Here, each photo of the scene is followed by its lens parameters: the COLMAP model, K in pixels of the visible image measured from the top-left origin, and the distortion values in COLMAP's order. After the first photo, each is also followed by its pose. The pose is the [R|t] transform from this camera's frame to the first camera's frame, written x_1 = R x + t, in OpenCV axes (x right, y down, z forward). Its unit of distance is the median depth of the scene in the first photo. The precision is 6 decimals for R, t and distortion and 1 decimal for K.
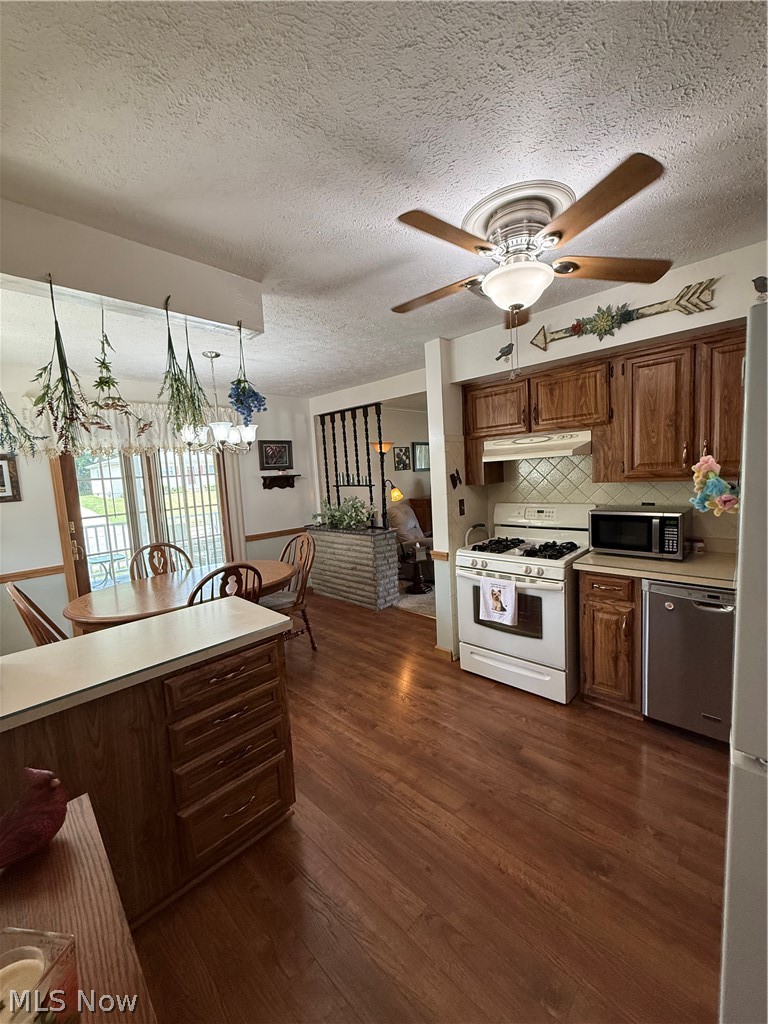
lens RADIAL K [[409.5, 0, 385.3], [0, 409.5, 510.2], [0, 0, 1]] dist [-0.001932, -0.000110]
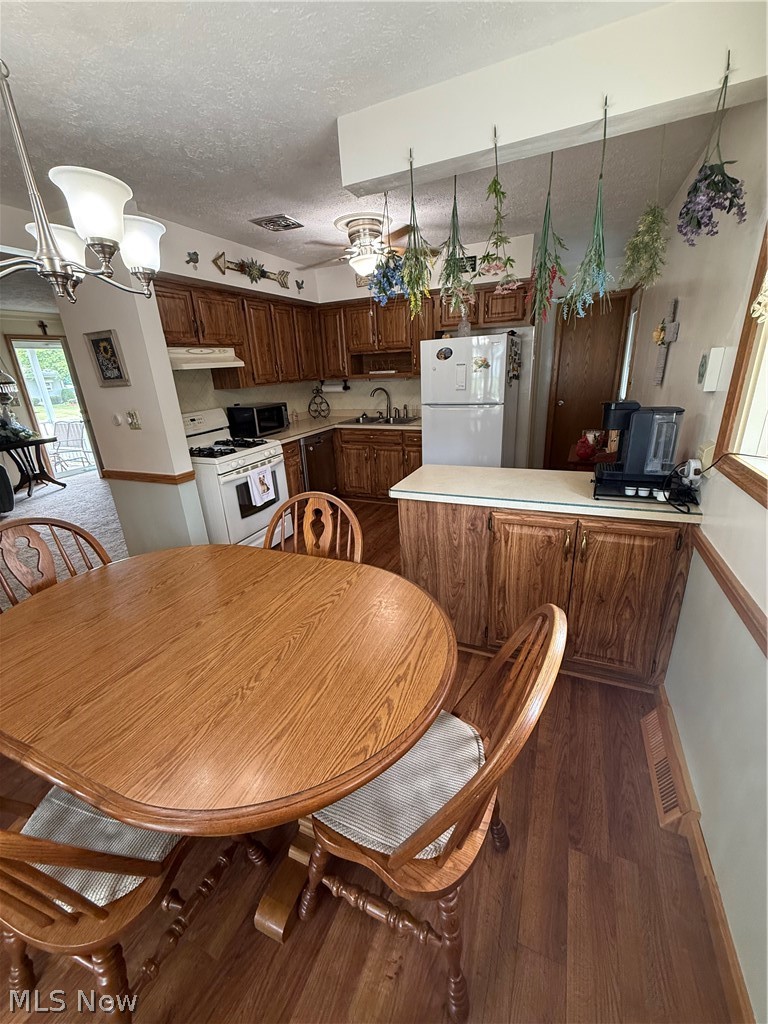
lens RADIAL K [[409.5, 0, 381.5], [0, 409.5, 509.9], [0, 0, 1]] dist [-0.001932, -0.000110]
pose [[-0.344140, -0.243998, 0.906660, -1.004805], [0.160496, 0.936144, 0.312852, -0.038605], [-0.925099, 0.253180, -0.283004, 1.050537]]
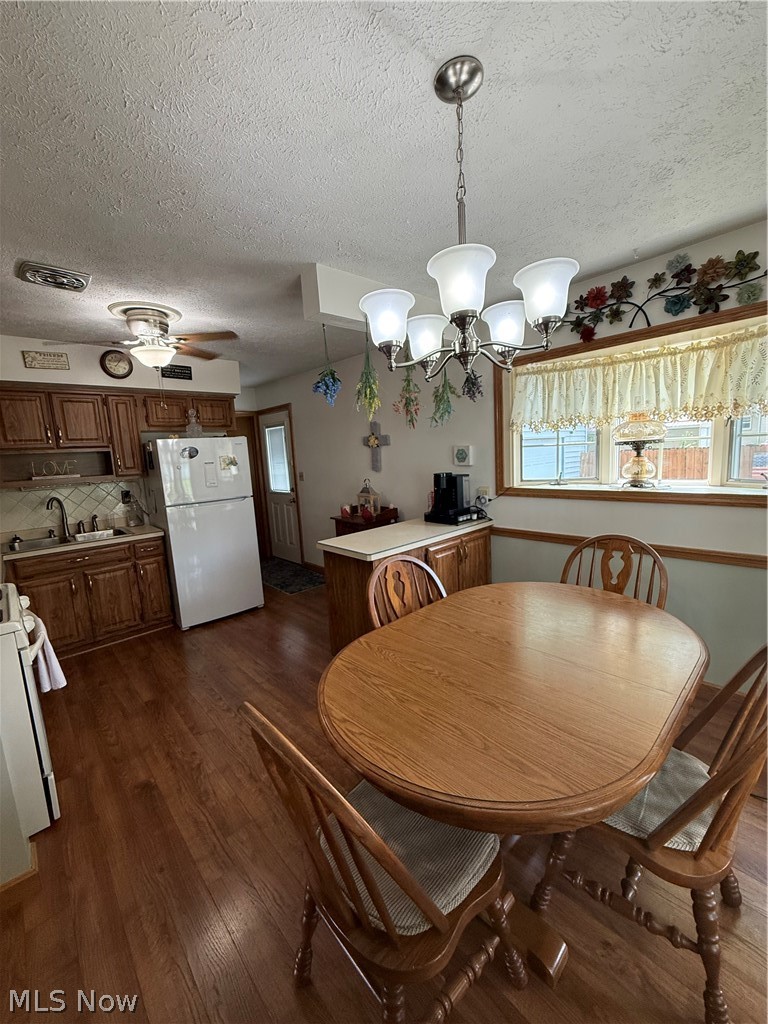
lens RADIAL K [[409.5, 0, 380.2], [0, 409.5, 512.3], [0, 0, 1]] dist [-0.001932, -0.000110]
pose [[-0.992363, 0.099788, 0.072508, -0.199296], [0.114737, 0.962549, 0.245631, -0.166602], [-0.045281, 0.252075, -0.966648, 1.839070]]
